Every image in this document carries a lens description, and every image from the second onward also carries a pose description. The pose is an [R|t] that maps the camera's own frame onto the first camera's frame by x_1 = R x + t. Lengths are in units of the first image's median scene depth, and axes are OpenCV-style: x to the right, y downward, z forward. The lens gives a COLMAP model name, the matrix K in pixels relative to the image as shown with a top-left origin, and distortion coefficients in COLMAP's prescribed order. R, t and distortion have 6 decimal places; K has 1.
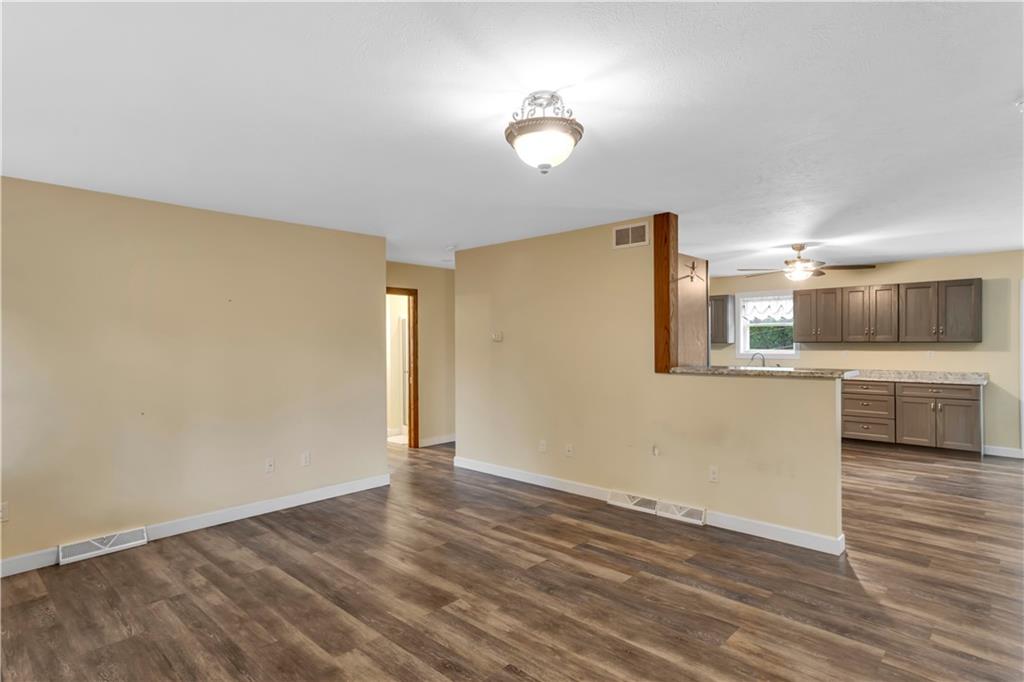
lens RADIAL K [[536.2, 0, 507.9], [0, 536.2, 340.4], [0, 0, 1]] dist [-0.000320, 0.027918]
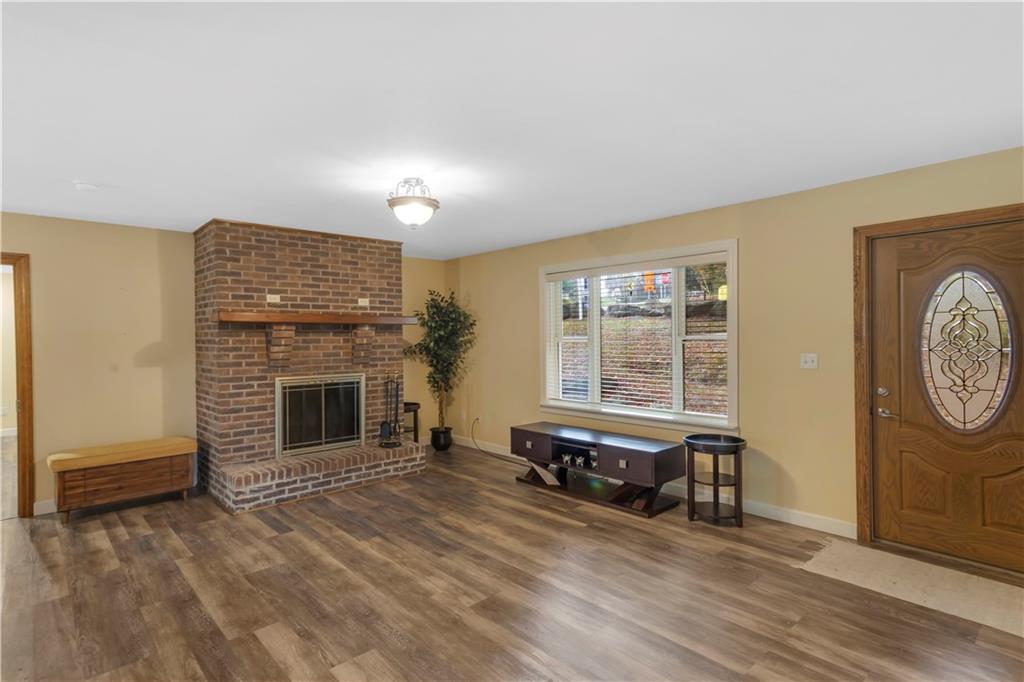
lens RADIAL K [[536.2, 0, 507.9], [0, 536.2, 340.4], [0, 0, 1]] dist [-0.000320, 0.027918]
pose [[-0.997310, 0.018520, 0.070922, -0.249387], [0.019110, 0.999788, 0.007641, 0.002107], [-0.070766, 0.008976, -0.997453, 2.051932]]
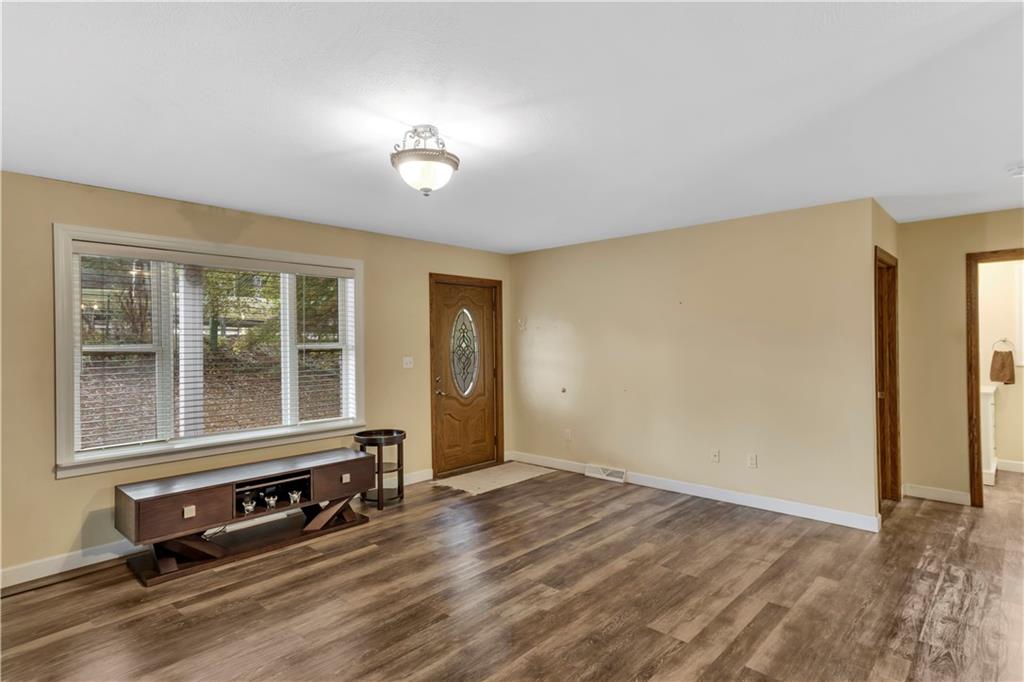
lens RADIAL K [[536.2, 0, 507.9], [0, 536.2, 340.4], [0, 0, 1]] dist [-0.000320, 0.027918]
pose [[0.015875, 0.005126, -0.999861, 0.990779], [0.008654, 0.999949, 0.005264, -0.006673], [0.999837, -0.008736, 0.015830, 0.937153]]
